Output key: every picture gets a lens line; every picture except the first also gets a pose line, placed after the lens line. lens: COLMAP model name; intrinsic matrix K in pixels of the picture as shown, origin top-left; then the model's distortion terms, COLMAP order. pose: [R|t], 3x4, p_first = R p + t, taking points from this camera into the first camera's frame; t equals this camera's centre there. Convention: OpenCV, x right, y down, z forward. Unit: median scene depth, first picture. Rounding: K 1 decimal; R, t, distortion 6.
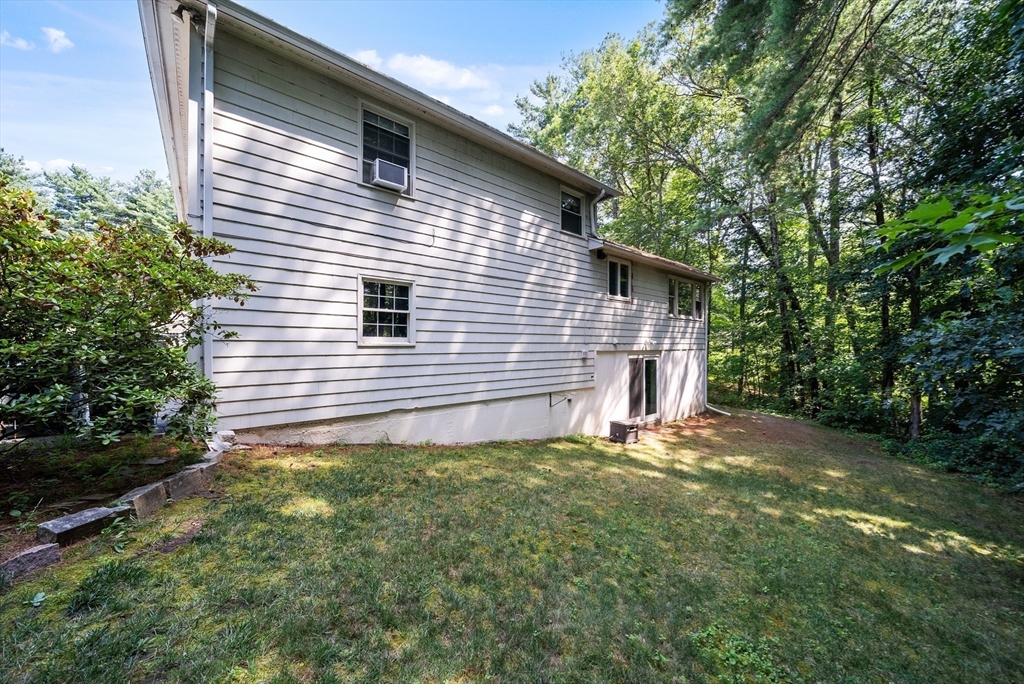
lens RADIAL K [[359.6, 0, 510.4], [0, 359.6, 346.5], [0, 0, 1]] dist [-0.002954, -0.000562]
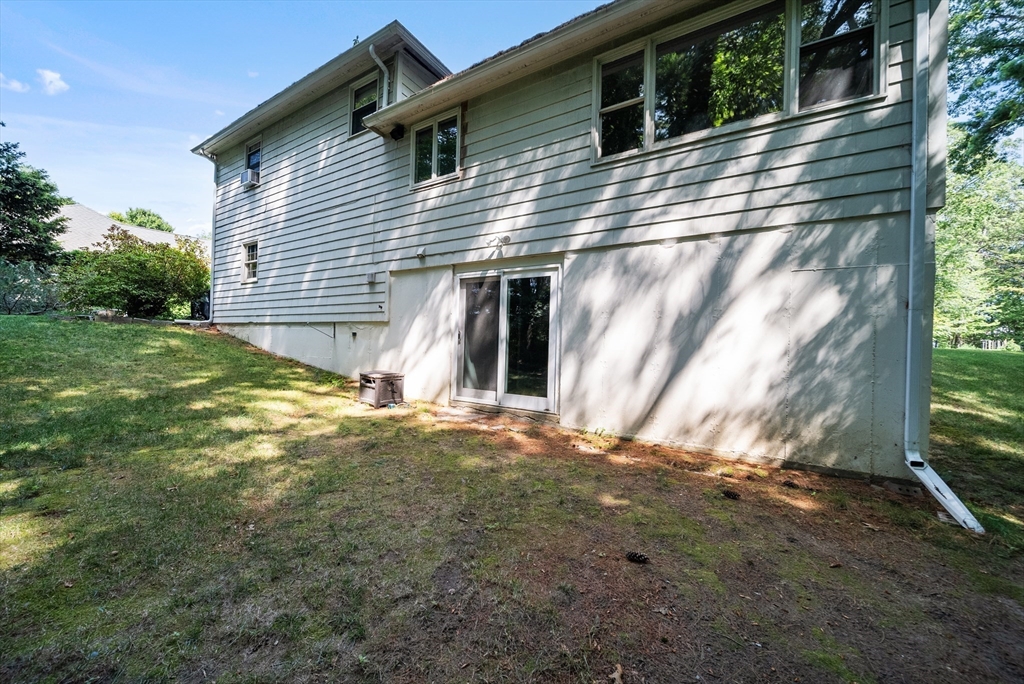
lens RADIAL K [[359.6, 0, 504.9], [0, 359.6, 324.2], [0, 0, 1]] dist [-0.002954, -0.000562]
pose [[0.315574, 0.000743, -0.948901, 0.957164], [0.003096, 0.999994, 0.001813, 0.113150], [0.948896, -0.003509, 0.315570, 0.955642]]
